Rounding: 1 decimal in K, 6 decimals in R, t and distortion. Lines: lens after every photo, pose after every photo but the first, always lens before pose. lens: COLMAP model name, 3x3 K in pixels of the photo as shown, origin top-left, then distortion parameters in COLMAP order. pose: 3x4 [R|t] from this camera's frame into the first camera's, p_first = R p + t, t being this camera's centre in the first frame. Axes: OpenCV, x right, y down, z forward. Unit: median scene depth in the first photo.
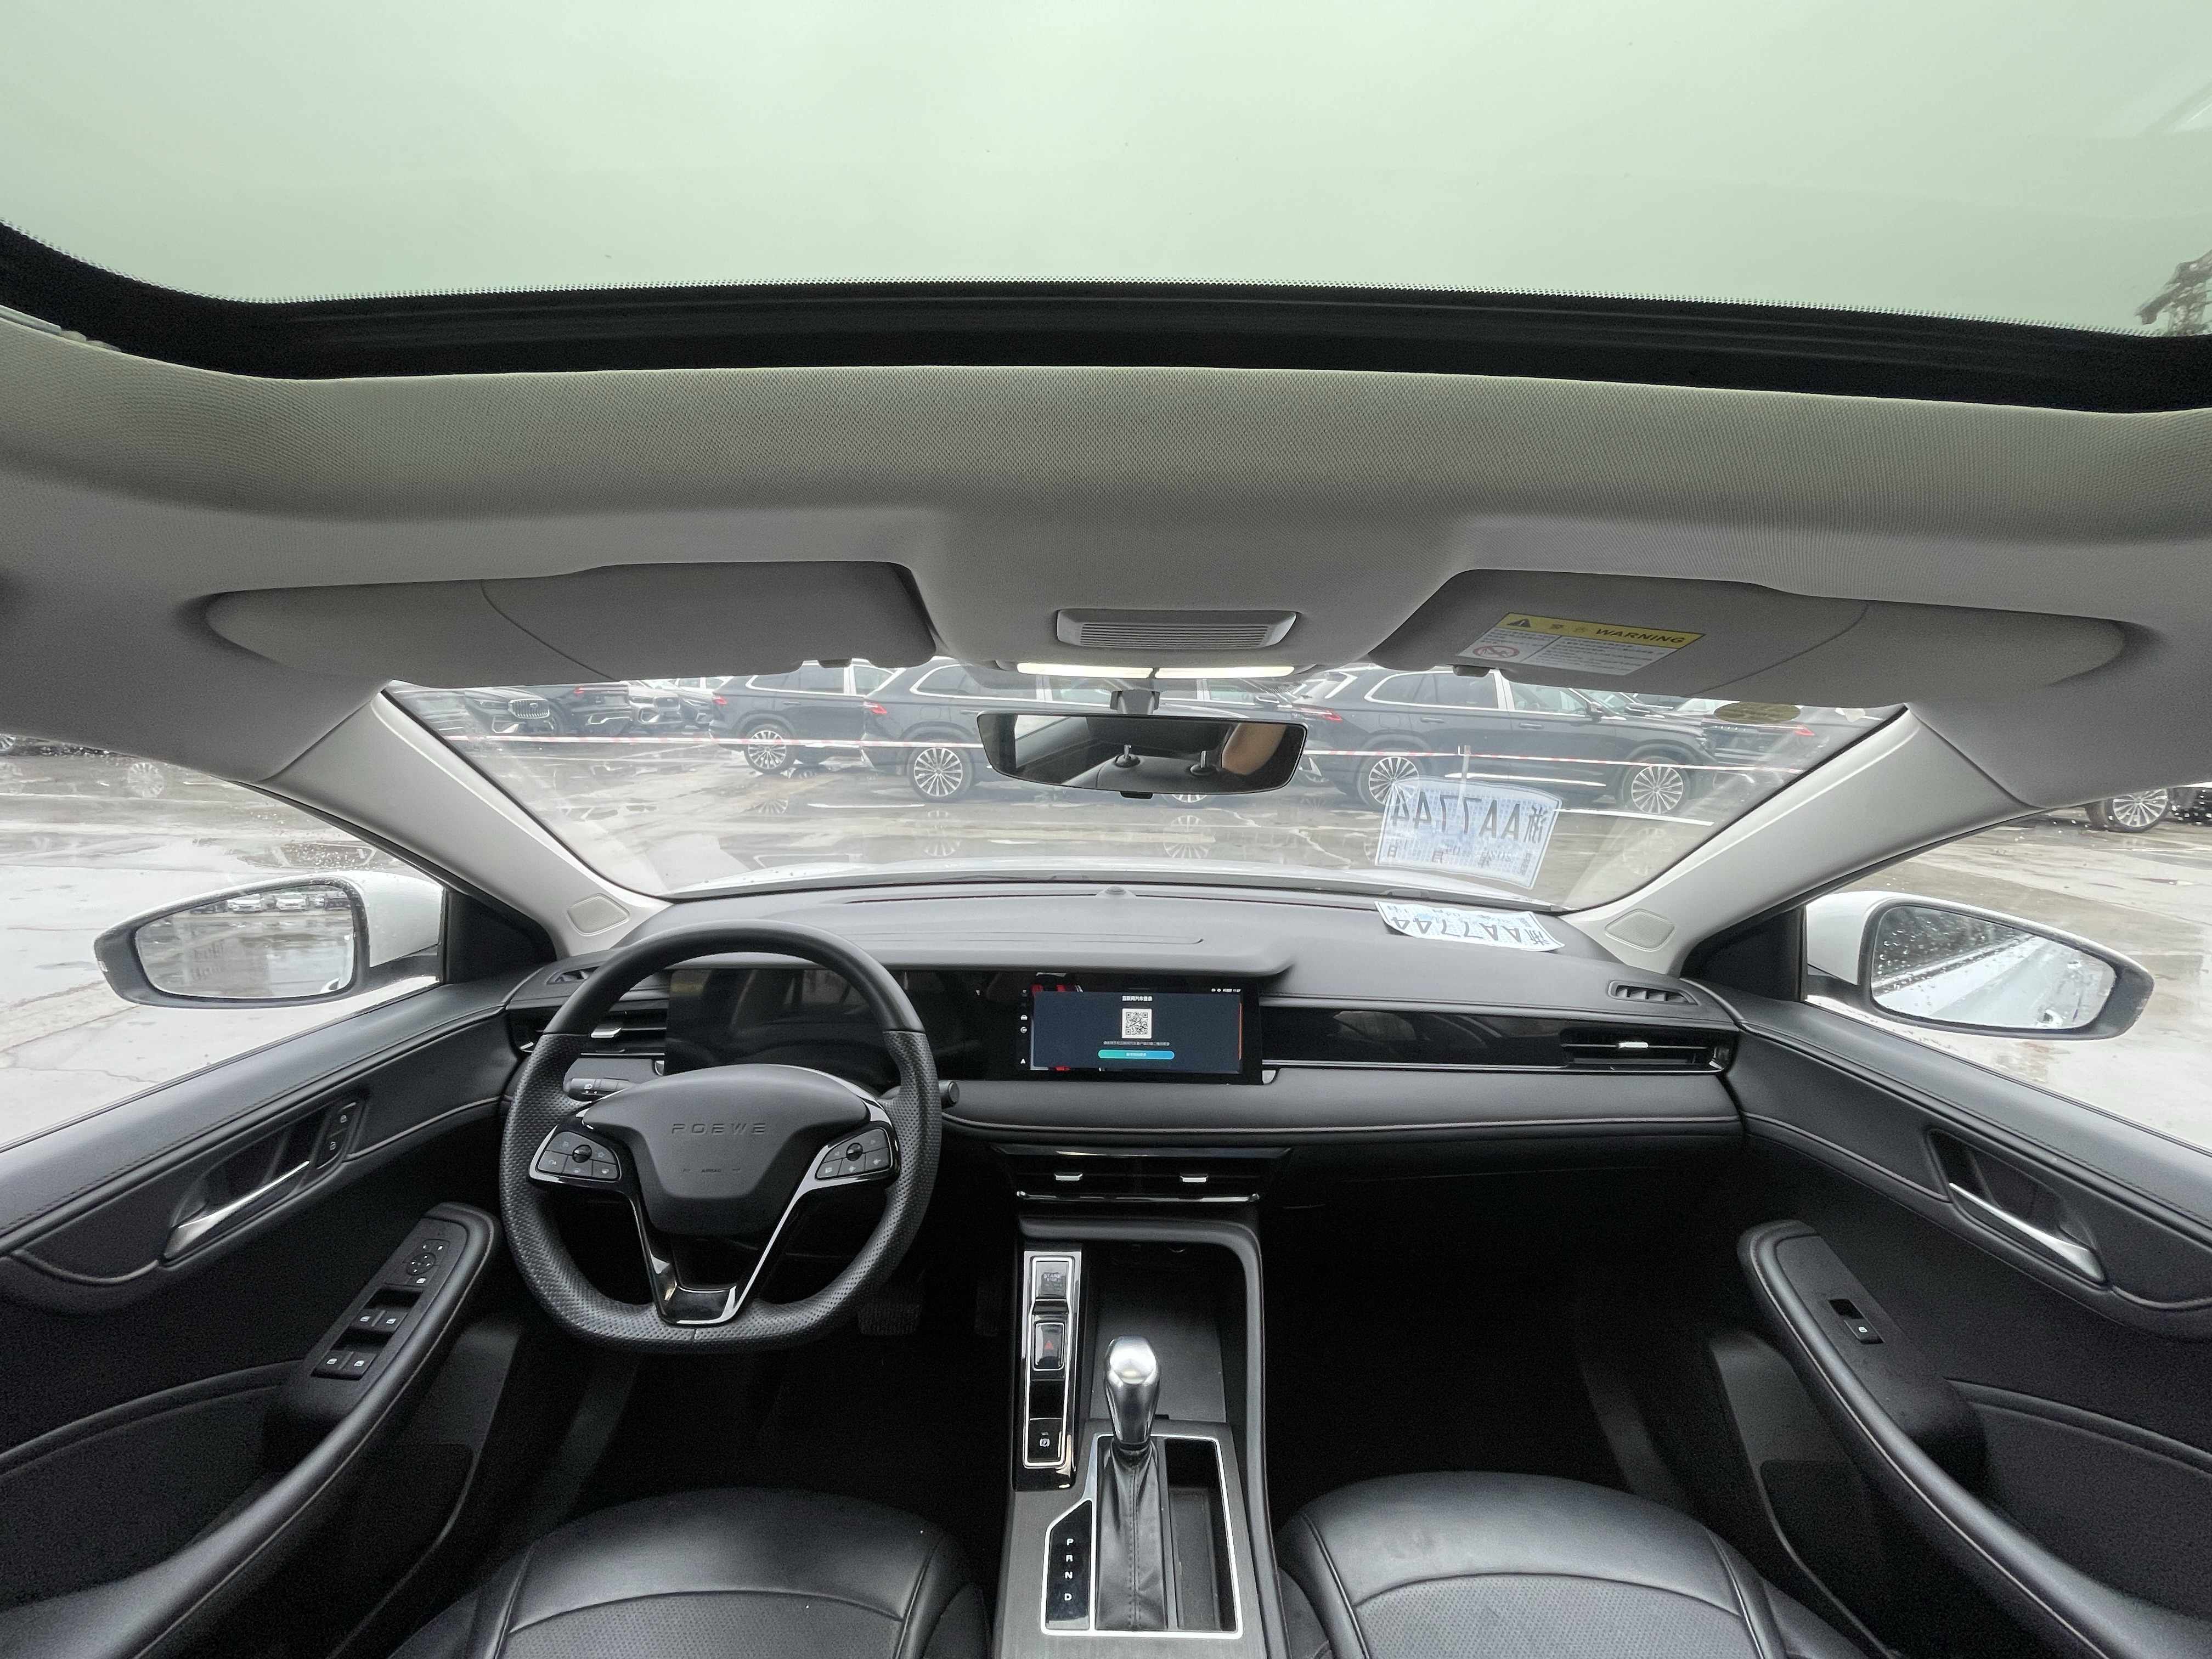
lens RADIAL K [[873.0, 0, 1106.0], [0, 873.0, 829.5], [0, 0, 1]] dist [0.002322, 0.000119]
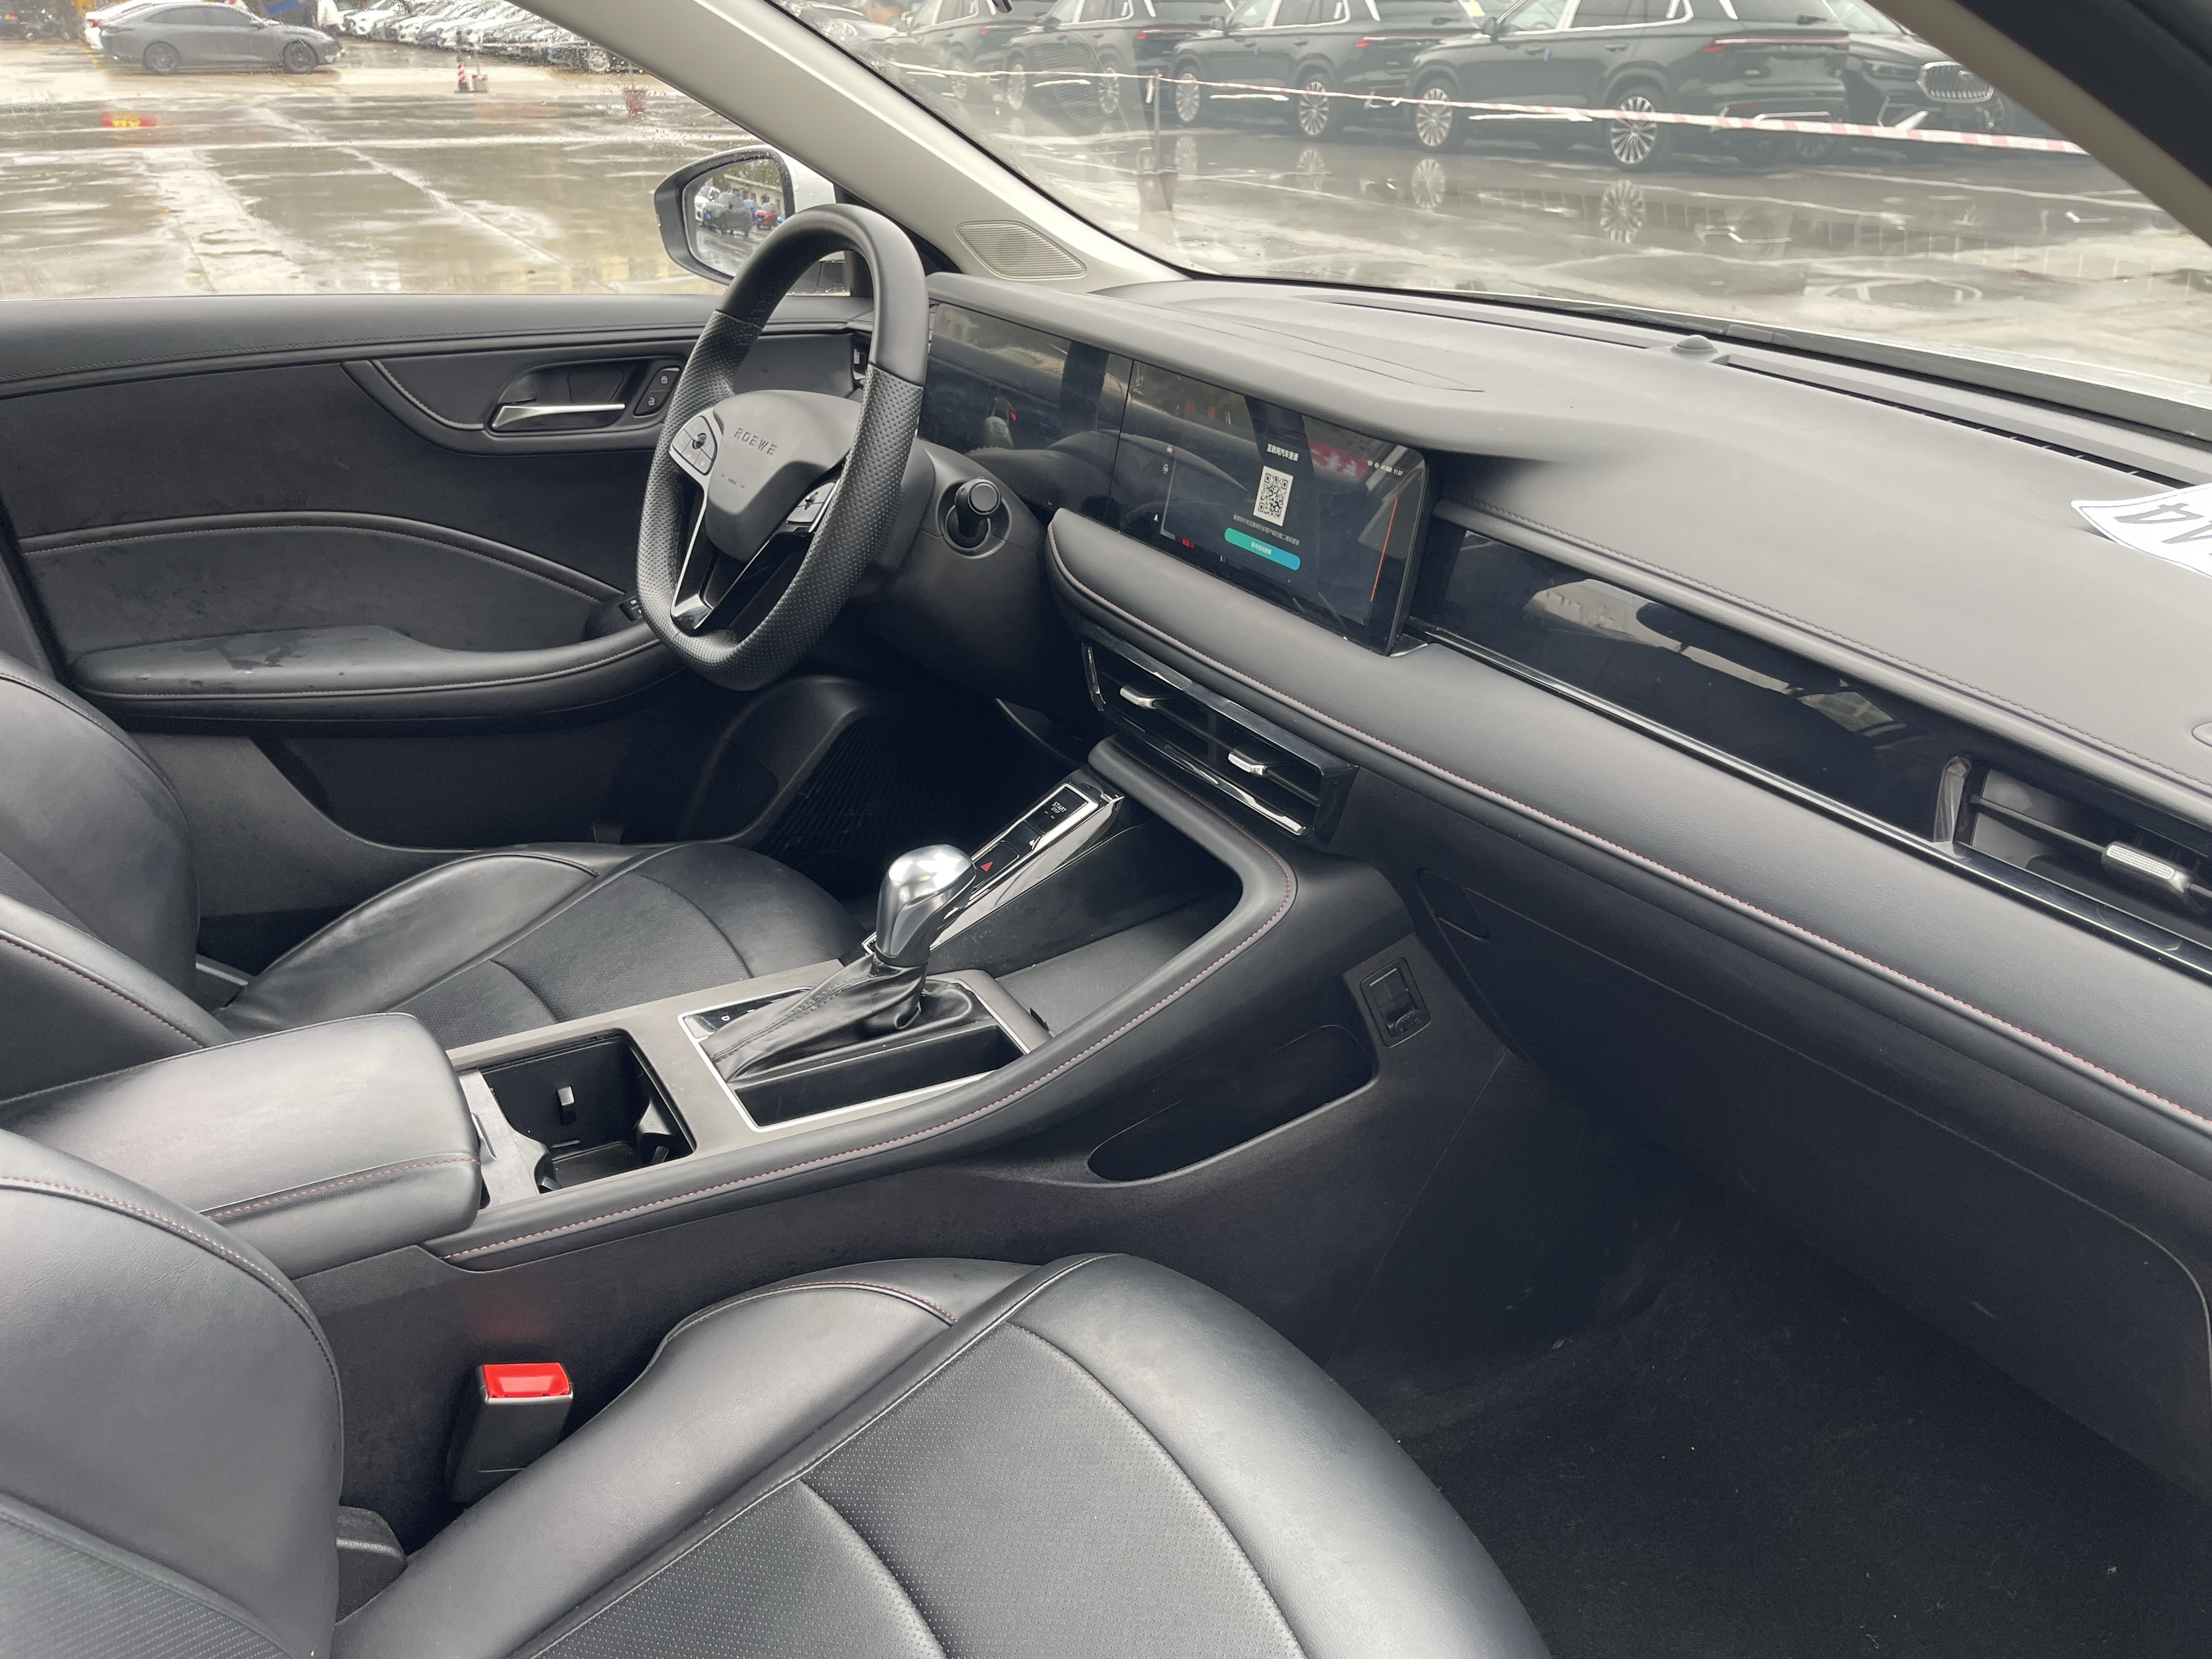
lens RADIAL K [[1725.2, 0, 1106.0], [0, 1725.2, 829.5], [0, 0, 1]] dist [0.037780, -0.002121]
pose [[0.523188, 0.360452, -0.772237, 0.941517], [-0.148845, 0.930871, 0.333654, 0.062427], [0.839119, -0.059620, 0.540671, 0.274655]]
